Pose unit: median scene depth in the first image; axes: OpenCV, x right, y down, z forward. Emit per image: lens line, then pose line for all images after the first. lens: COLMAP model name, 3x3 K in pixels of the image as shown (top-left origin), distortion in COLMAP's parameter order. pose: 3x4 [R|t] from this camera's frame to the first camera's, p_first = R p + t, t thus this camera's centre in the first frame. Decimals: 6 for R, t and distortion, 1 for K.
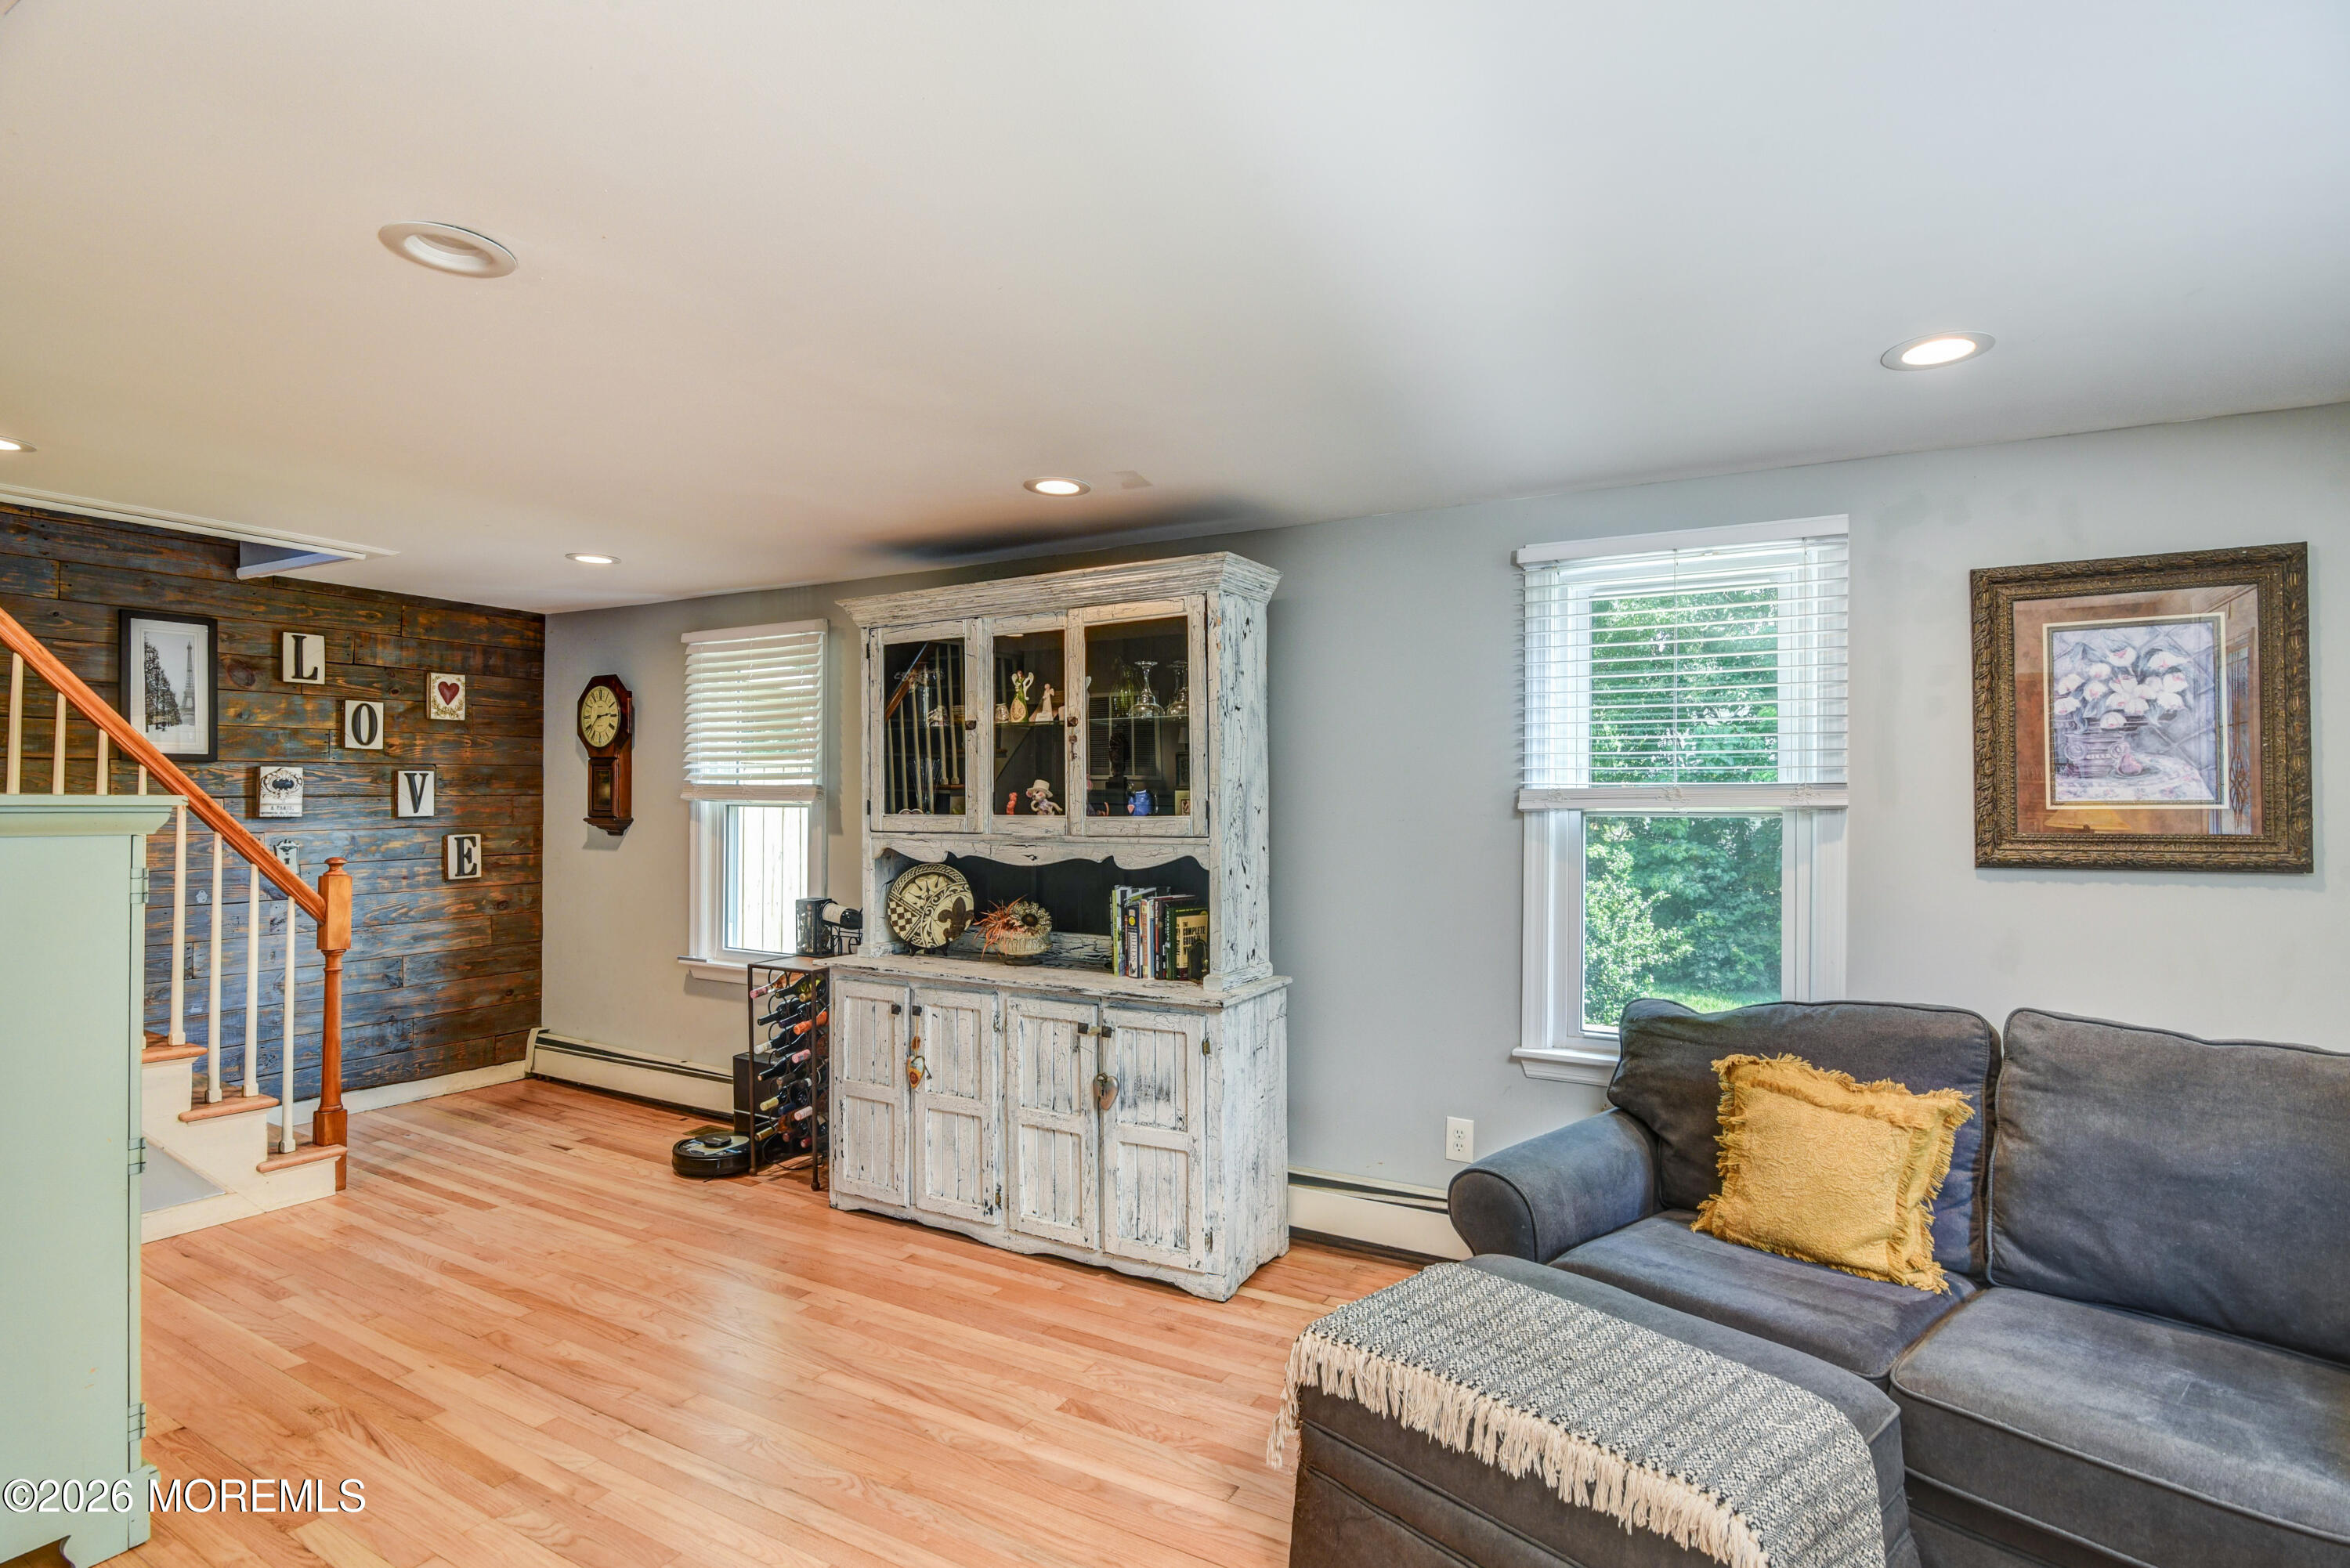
lens RADIAL K [[1170.8, 0, 1173.8], [0, 1170.8, 793.6], [0, 0, 1]] dist [-0.018577, -0.001863]
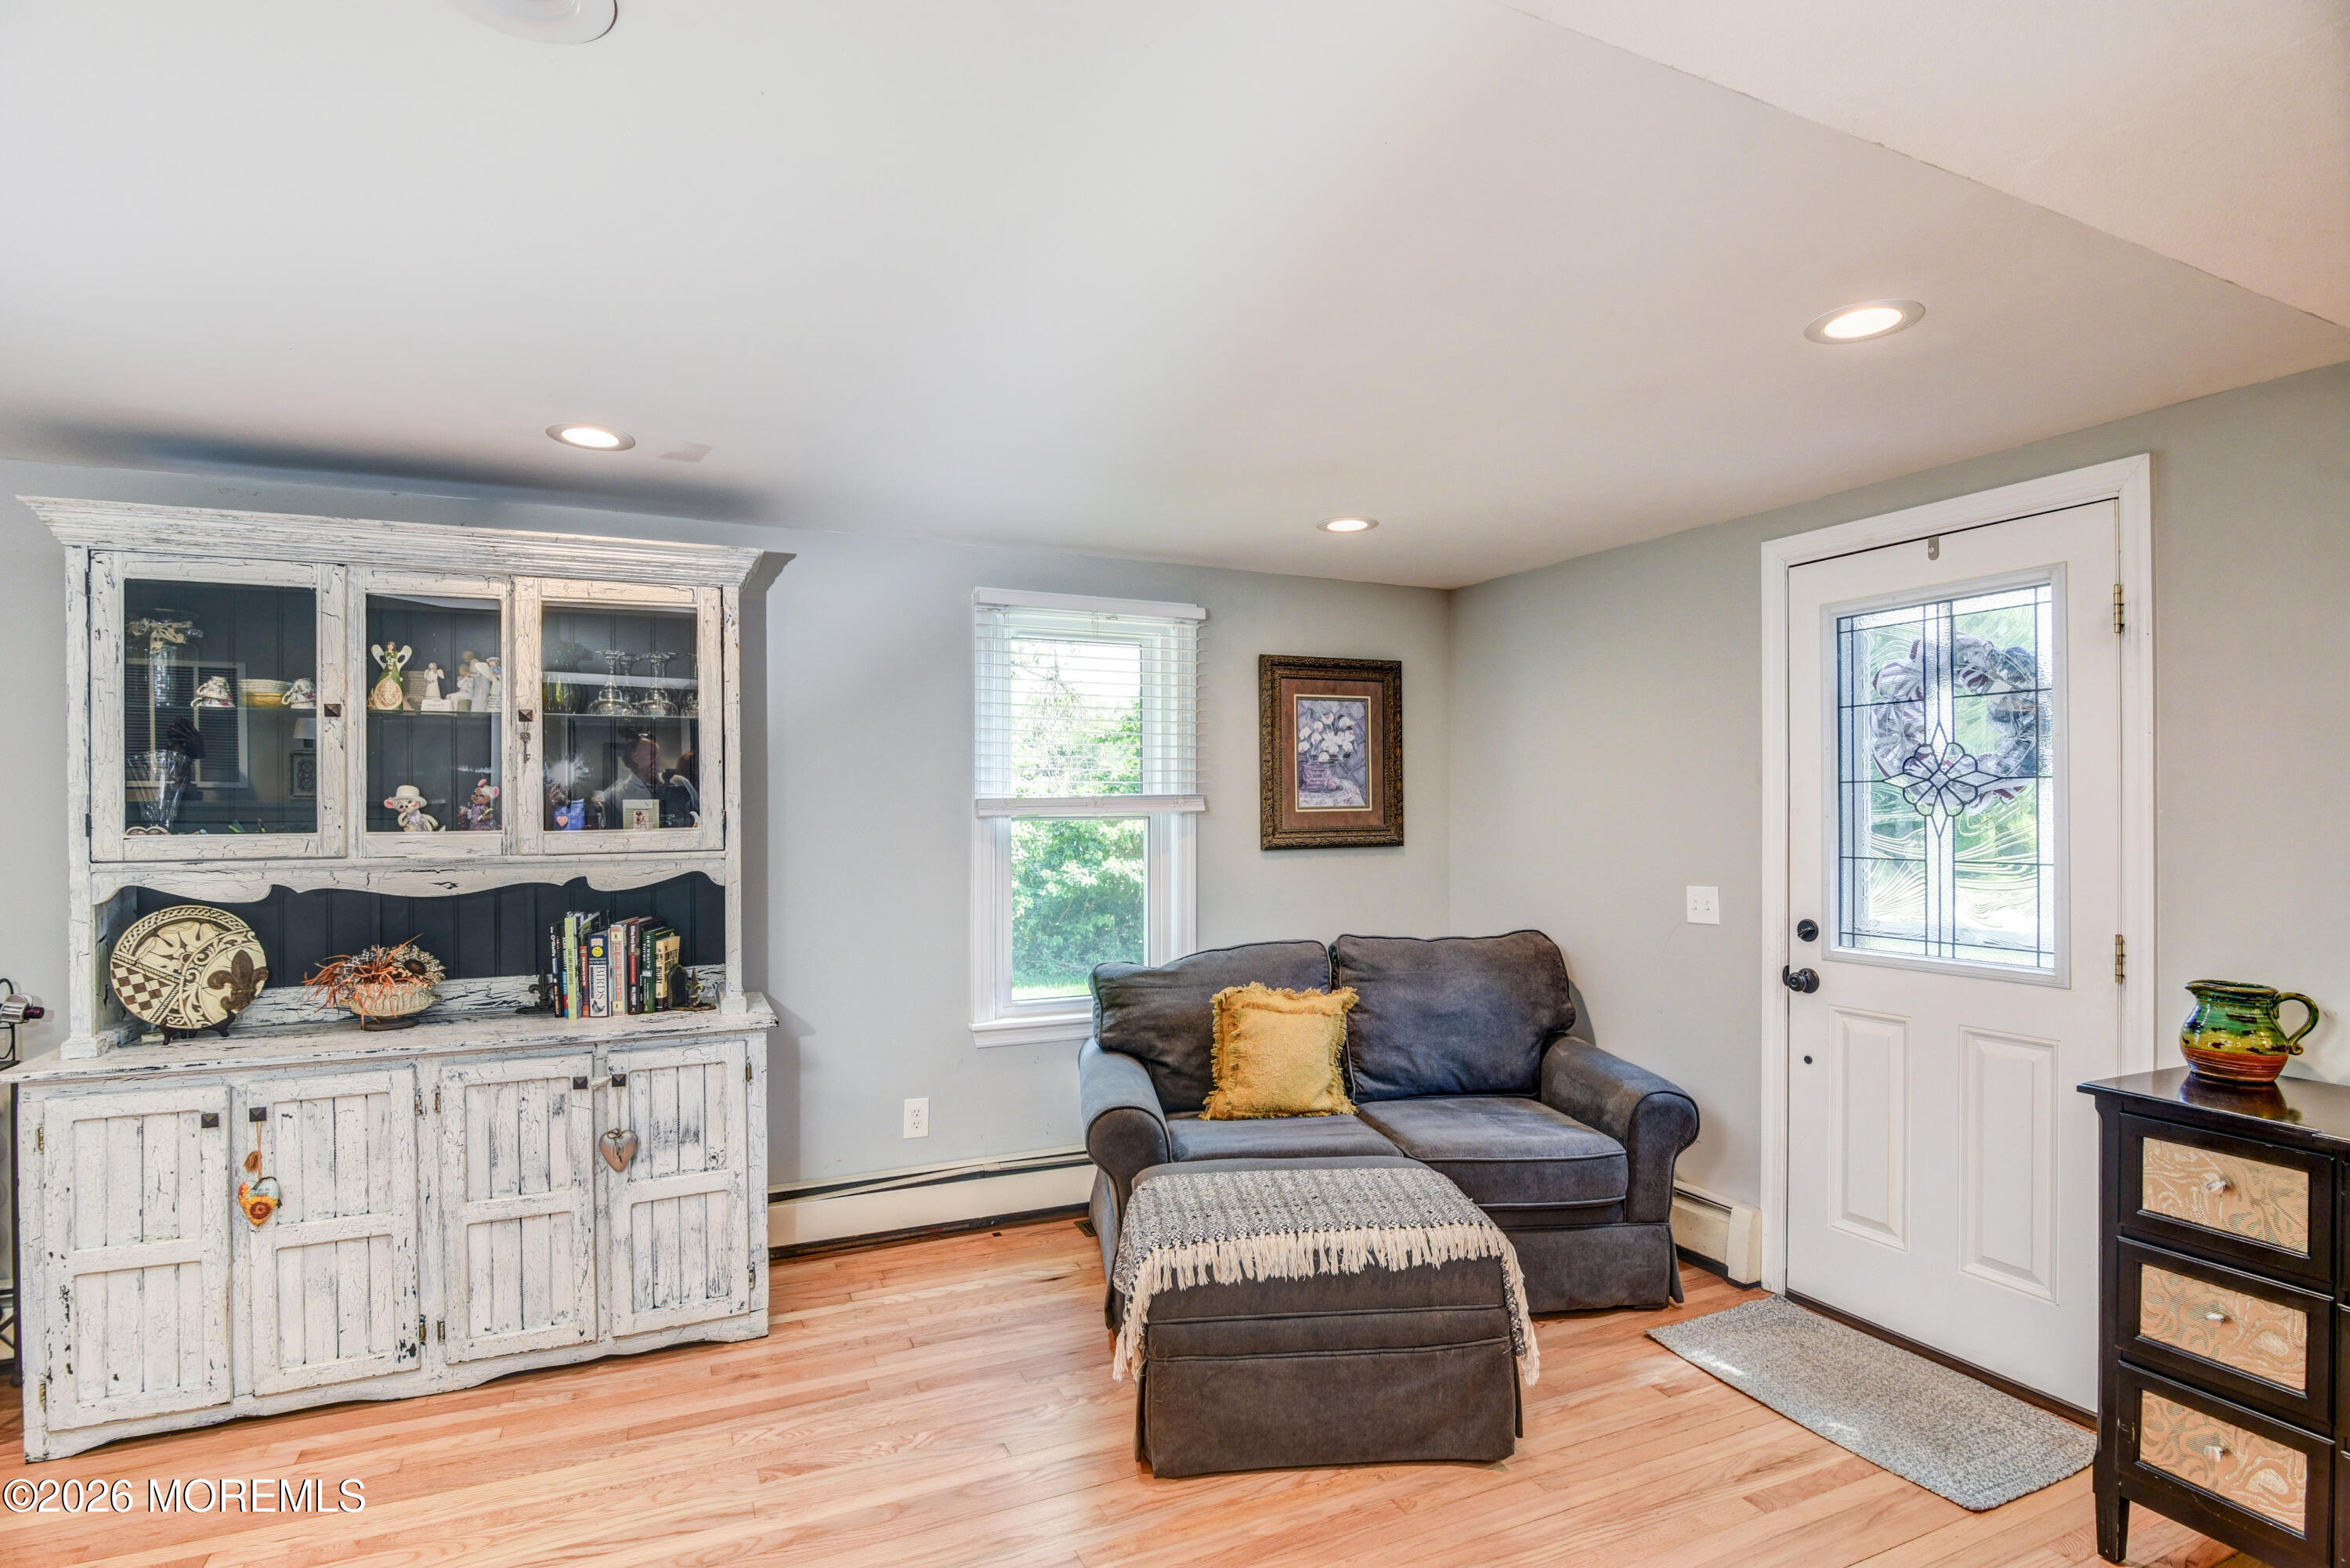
lens RADIAL K [[1170.8, 0, 1164.0], [0, 1170.8, 802.4], [0, 0, 1]] dist [-0.018577, -0.001863]
pose [[0.580724, -0.001738, 0.814098, -0.533145], [0.000759, 0.999998, 0.001593, -0.001729], [-0.814100, -0.000307, 0.580725, 0.179754]]
